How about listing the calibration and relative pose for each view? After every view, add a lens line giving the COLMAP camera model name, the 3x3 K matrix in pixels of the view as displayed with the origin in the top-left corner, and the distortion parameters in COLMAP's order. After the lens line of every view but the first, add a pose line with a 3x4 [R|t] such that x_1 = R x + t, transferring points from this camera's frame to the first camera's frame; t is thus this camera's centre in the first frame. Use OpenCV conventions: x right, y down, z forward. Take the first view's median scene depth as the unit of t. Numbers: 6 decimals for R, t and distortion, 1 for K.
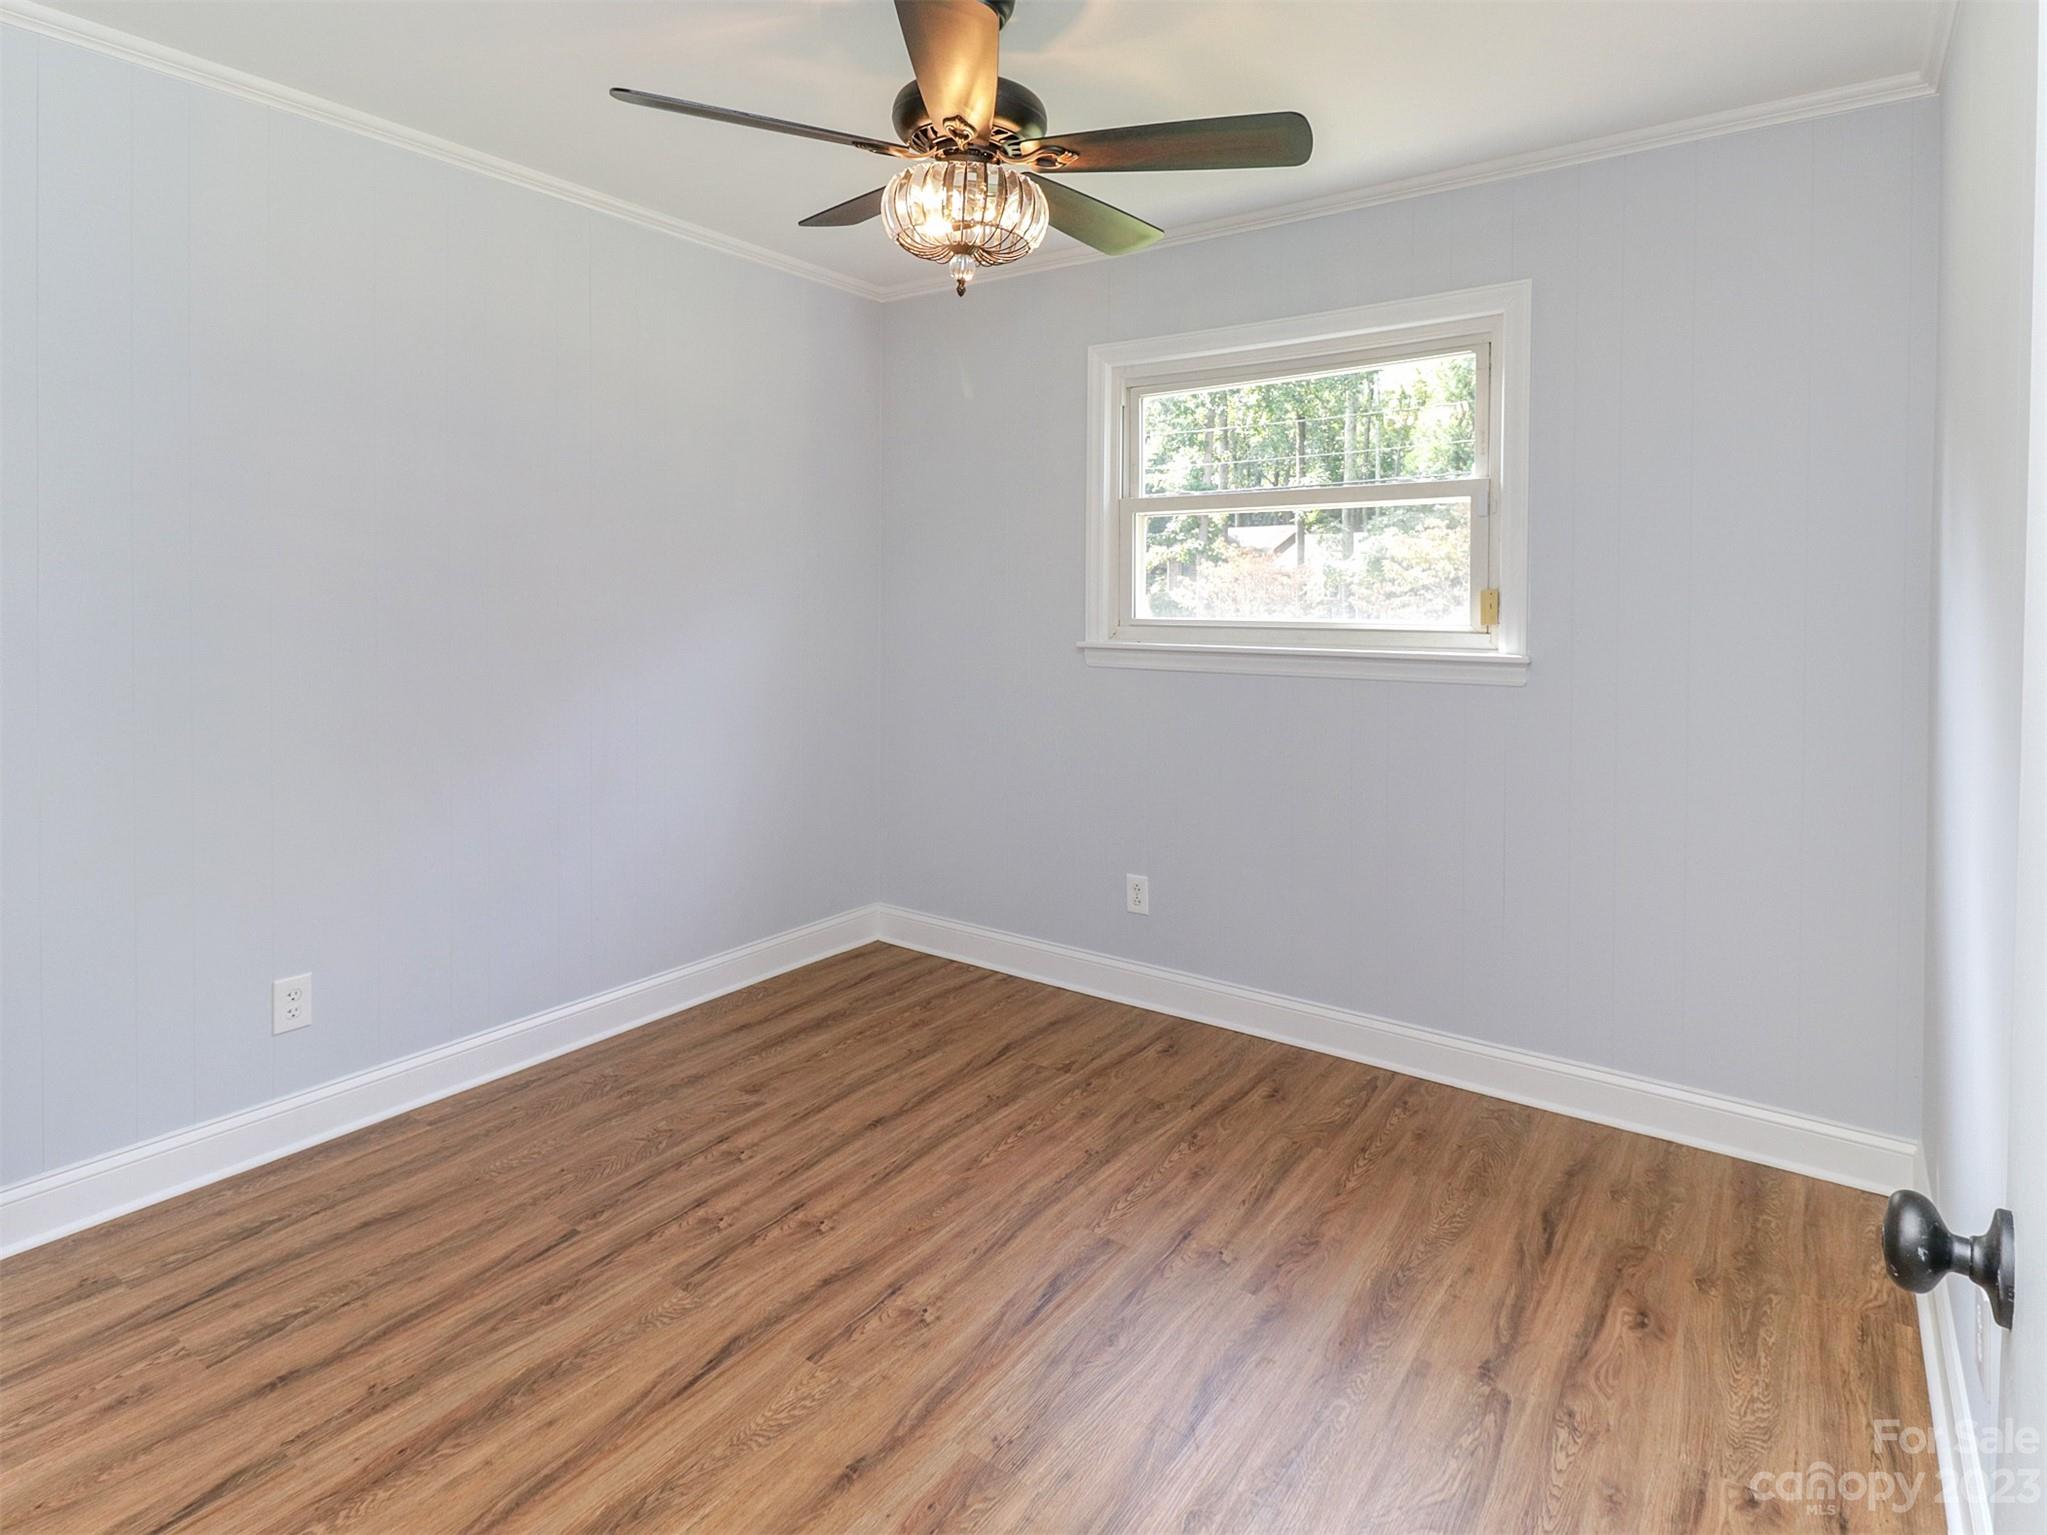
lens RADIAL K [[1100.9, 0, 1023.5], [0, 1100.9, 767.5], [0, 0, 1]] dist [0.018981, -0.012432]
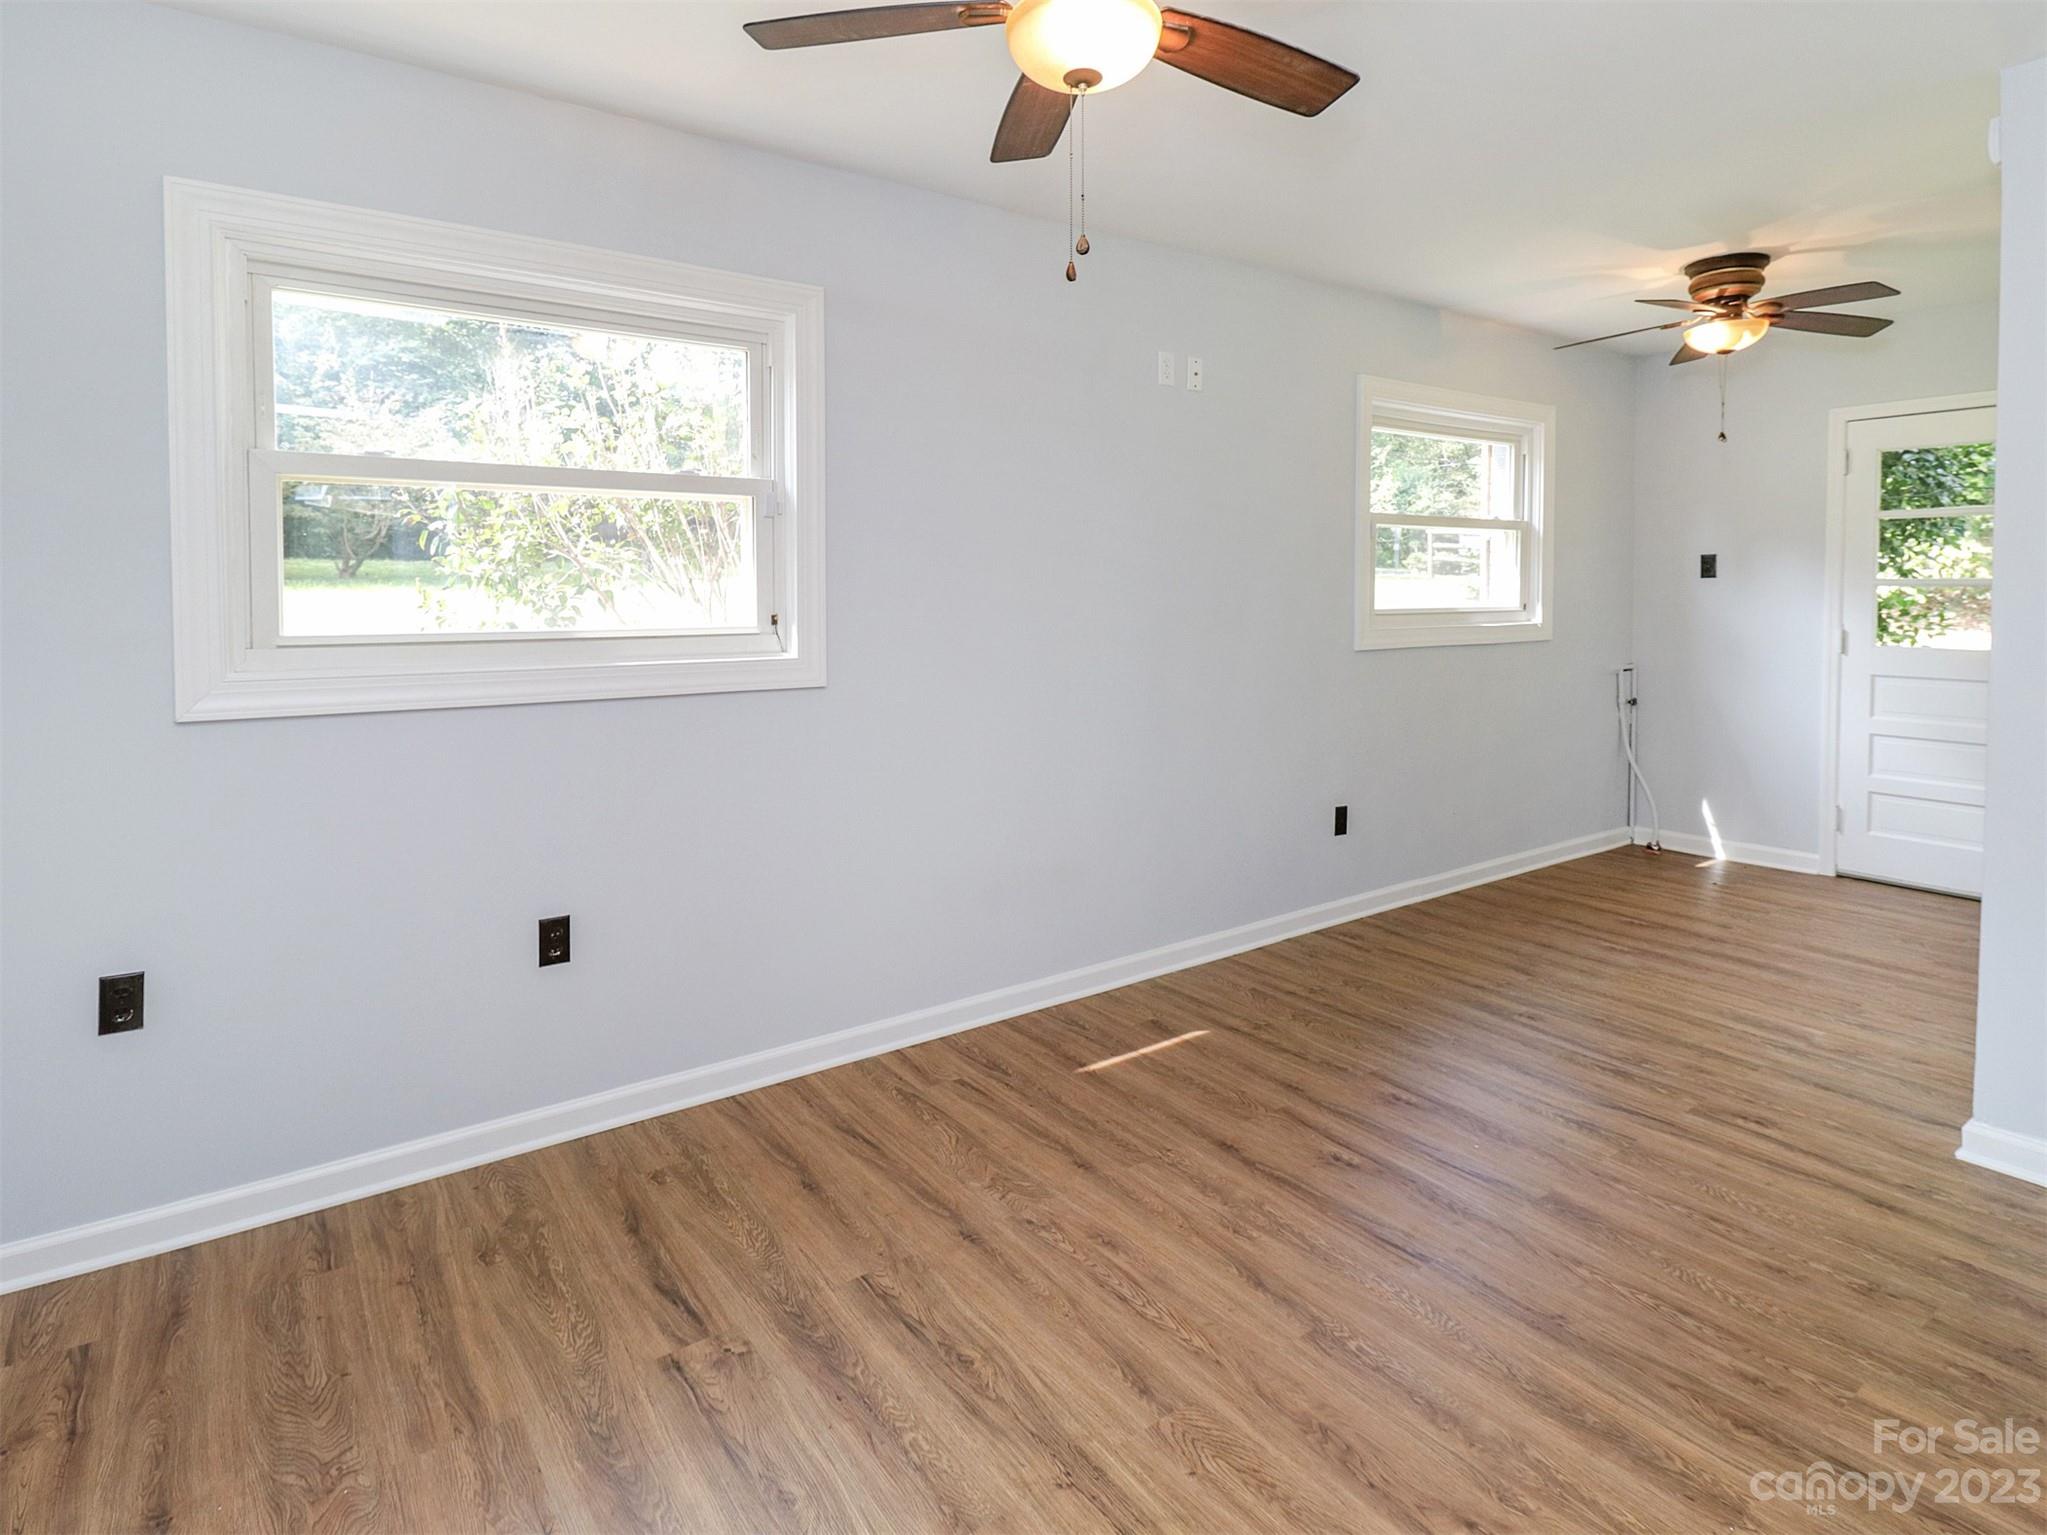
lens RADIAL K [[1100.9, 0, 1023.5], [0, 1100.9, 767.5], [0, 0, 1]] dist [0.018981, -0.012432]
pose [[0.323667, -0.147215, 0.934648, -0.101032], [0.143816, 0.983999, 0.105184, -0.017780], [-0.935177, 0.100372, 0.339660, 0.105538]]
